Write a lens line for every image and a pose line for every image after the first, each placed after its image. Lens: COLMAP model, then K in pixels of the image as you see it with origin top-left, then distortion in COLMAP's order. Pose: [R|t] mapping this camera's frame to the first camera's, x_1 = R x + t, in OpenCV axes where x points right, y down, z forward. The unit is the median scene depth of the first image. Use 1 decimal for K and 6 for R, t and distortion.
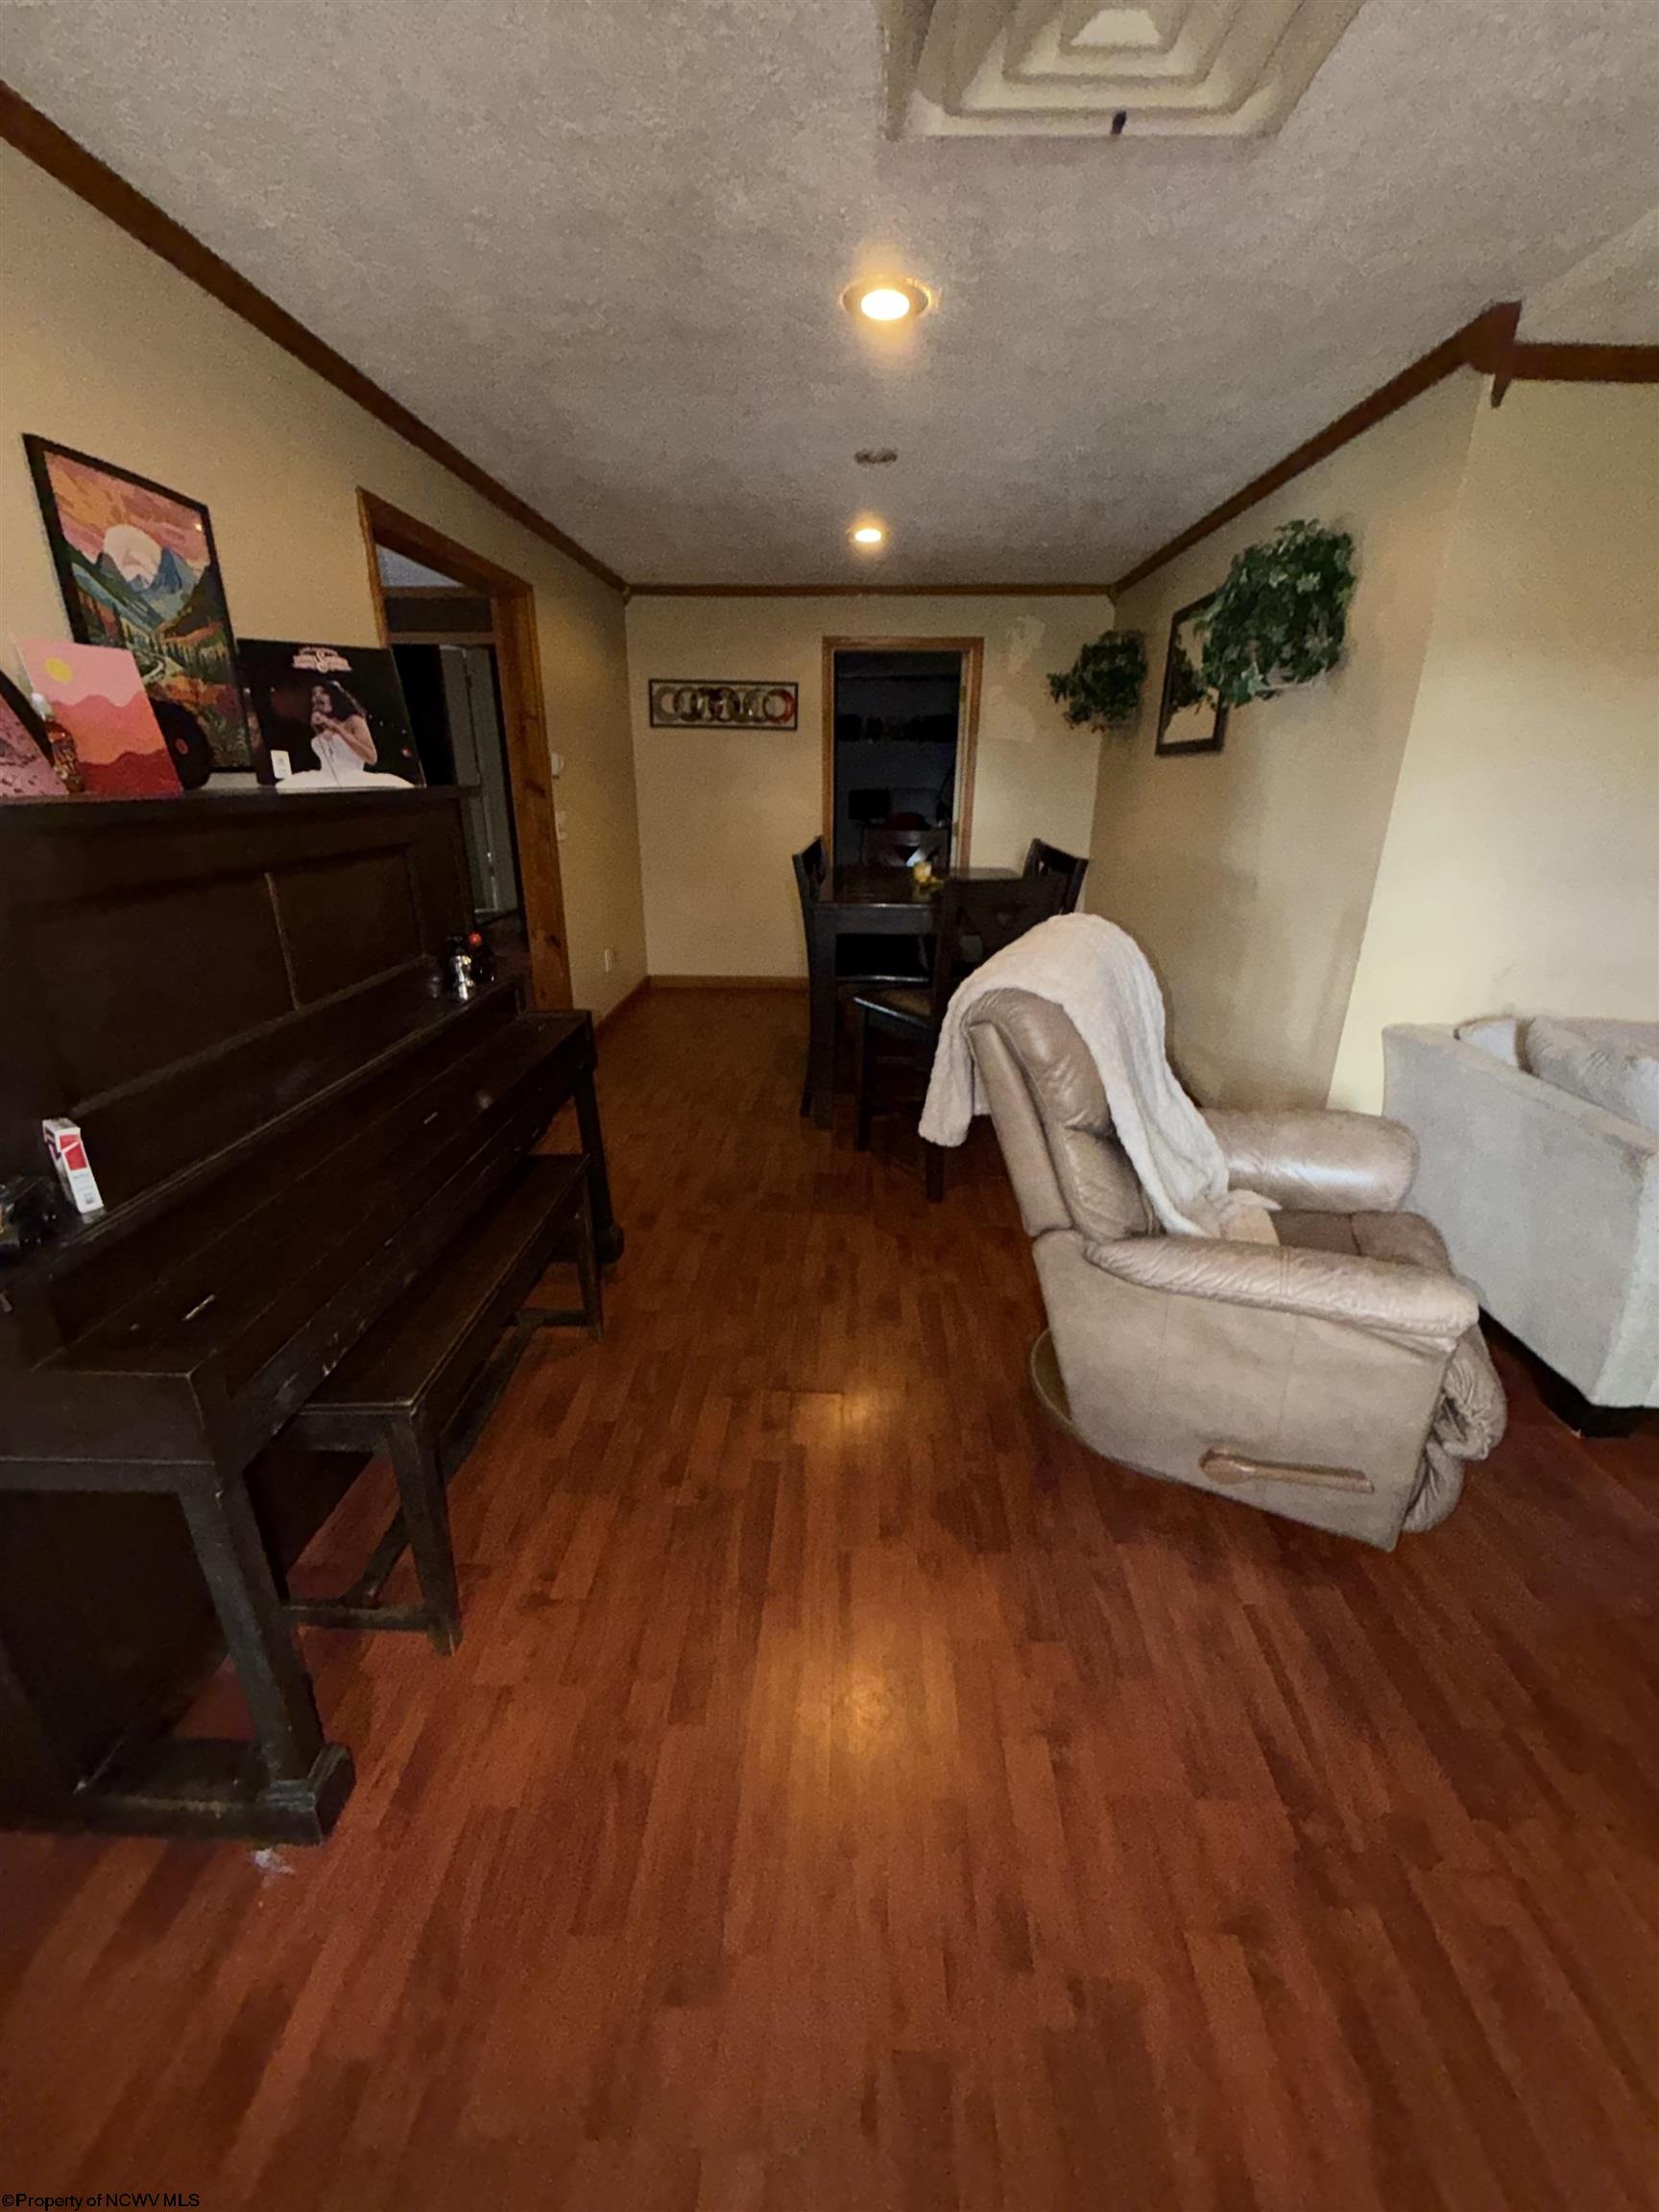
lens RADIAL K [[877.5, 0, 829.5], [0, 877.5, 1106.0], [0, 0, 1]] dist [-0.020928, -0.000106]
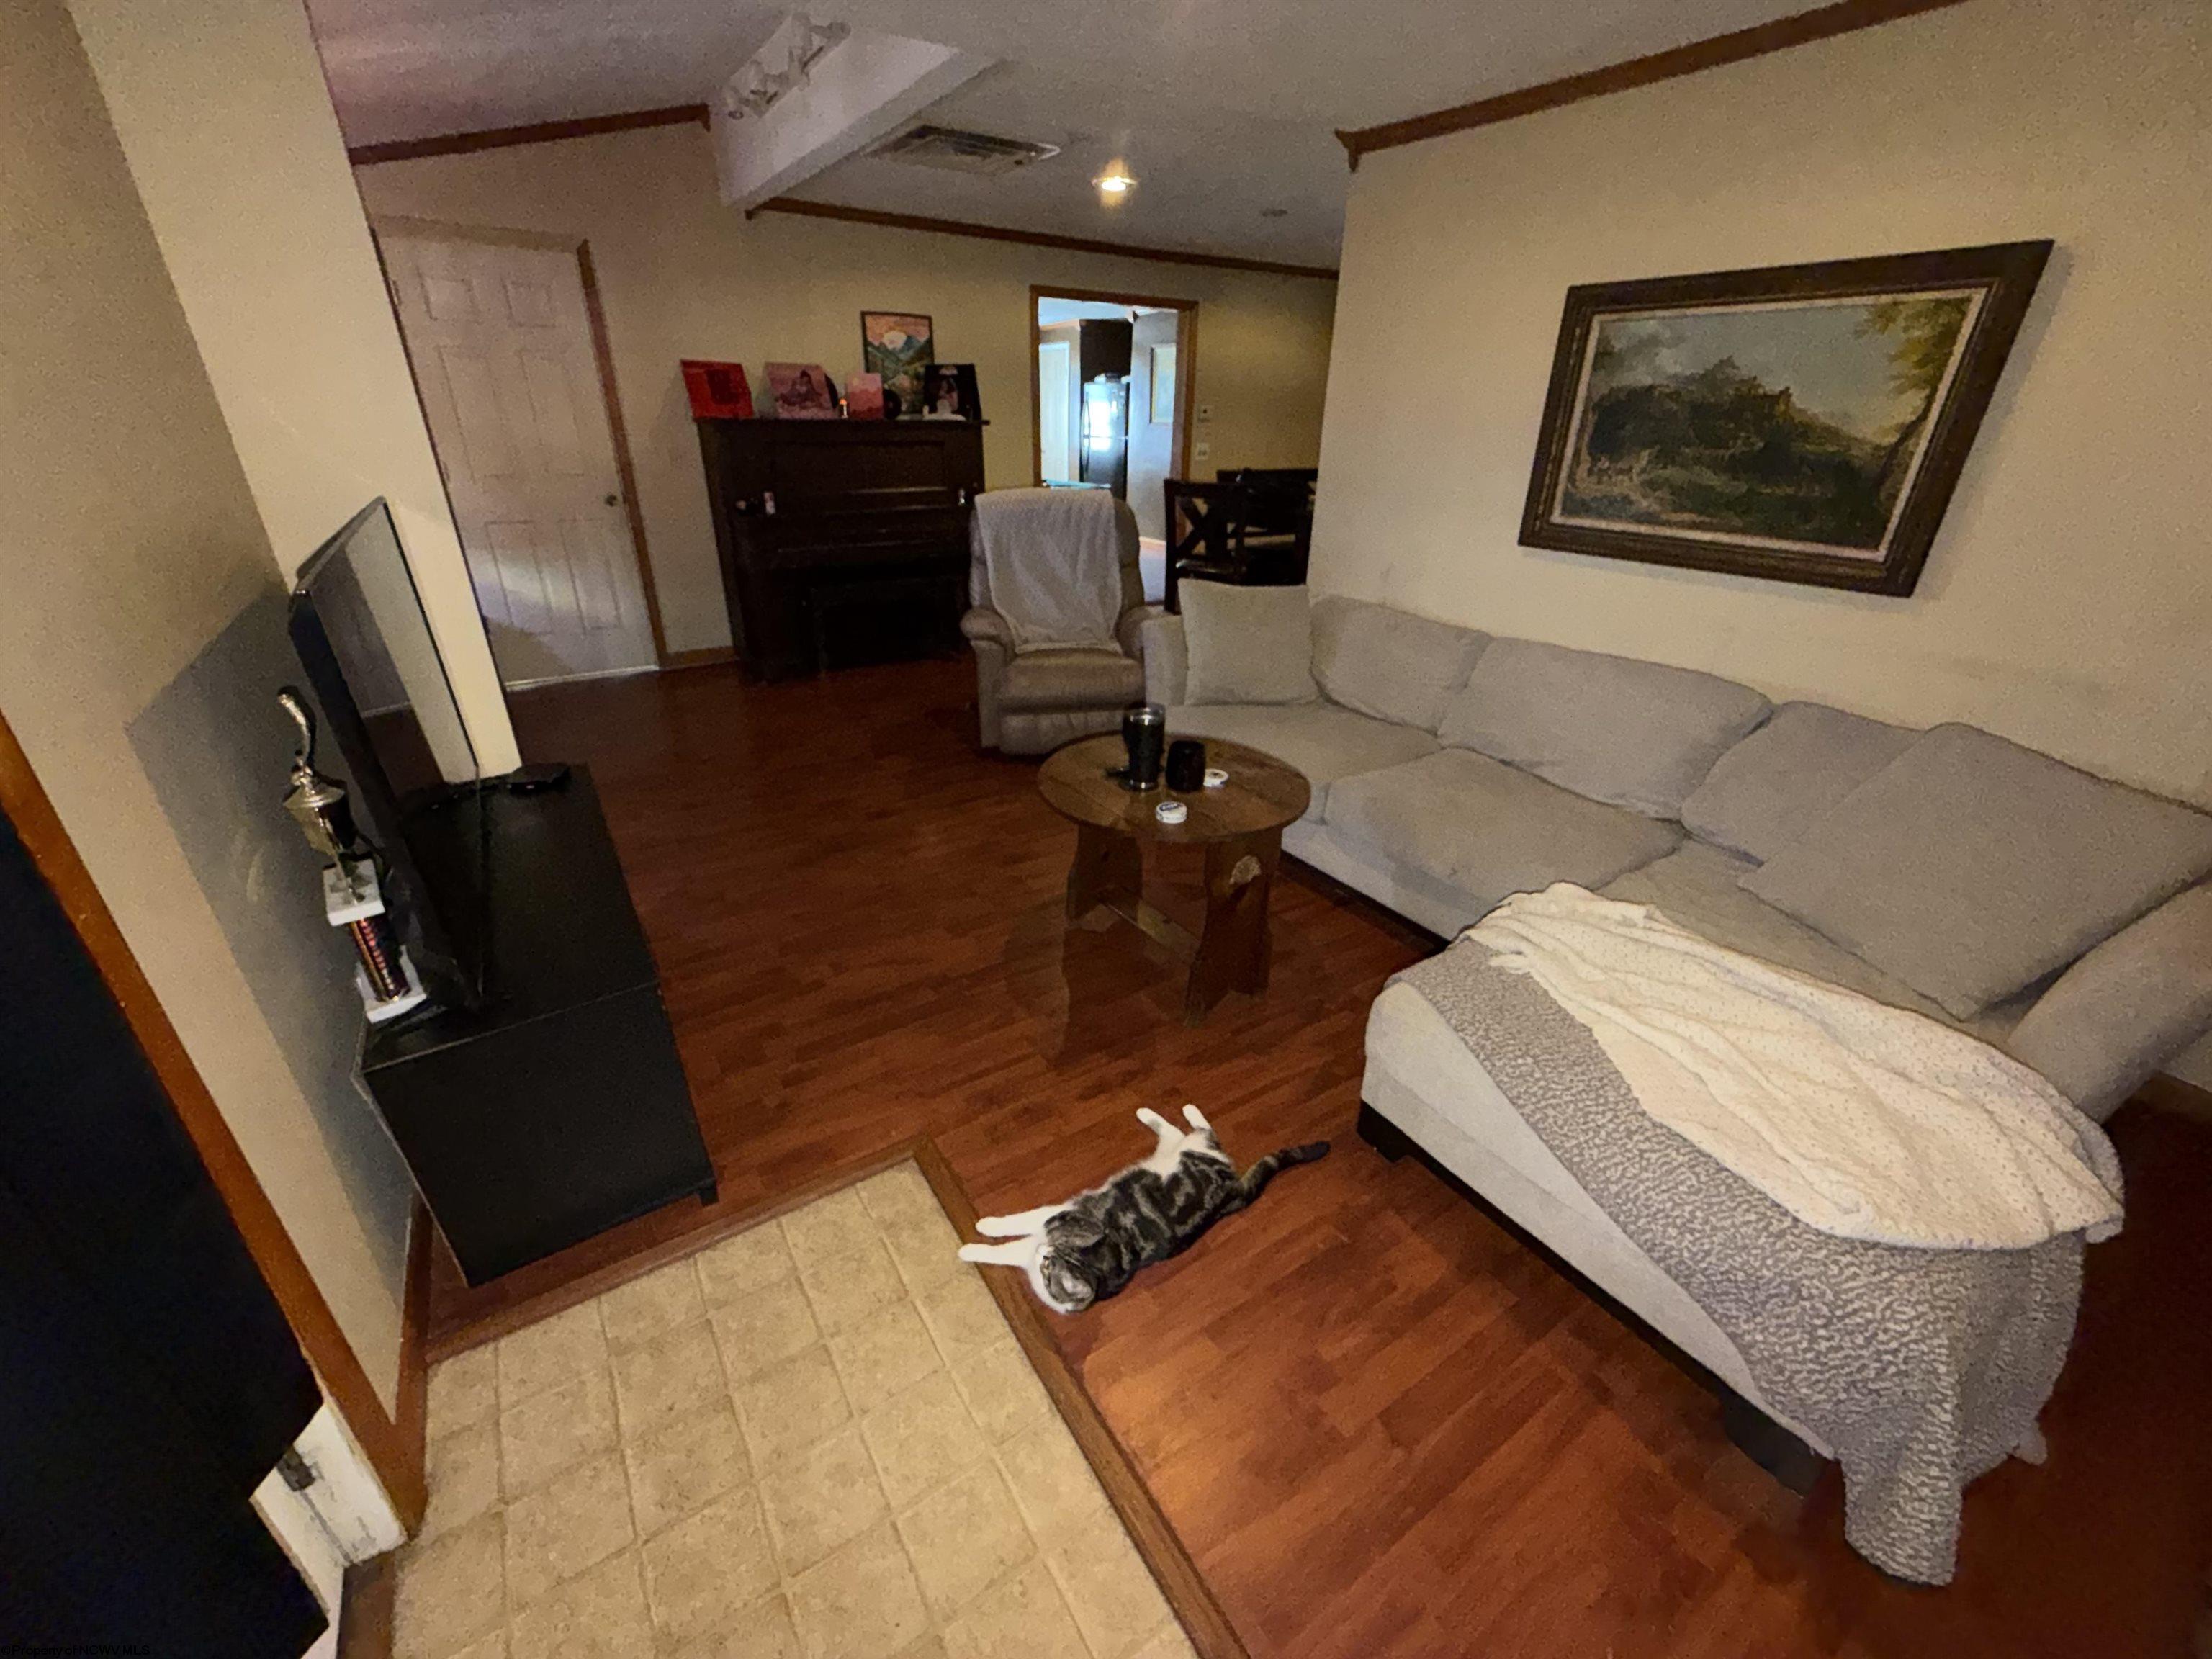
lens RADIAL K [[877.5, 0, 1106.0], [0, 877.5, 829.5], [0, 0, 1]] dist [-0.020928, -0.000106]
pose [[0.580167, 0.355926, -0.732613, 2.460634], [-0.299249, 0.929706, 0.214701, 0.090791], [0.757533, 0.094671, 0.645896, -0.270432]]
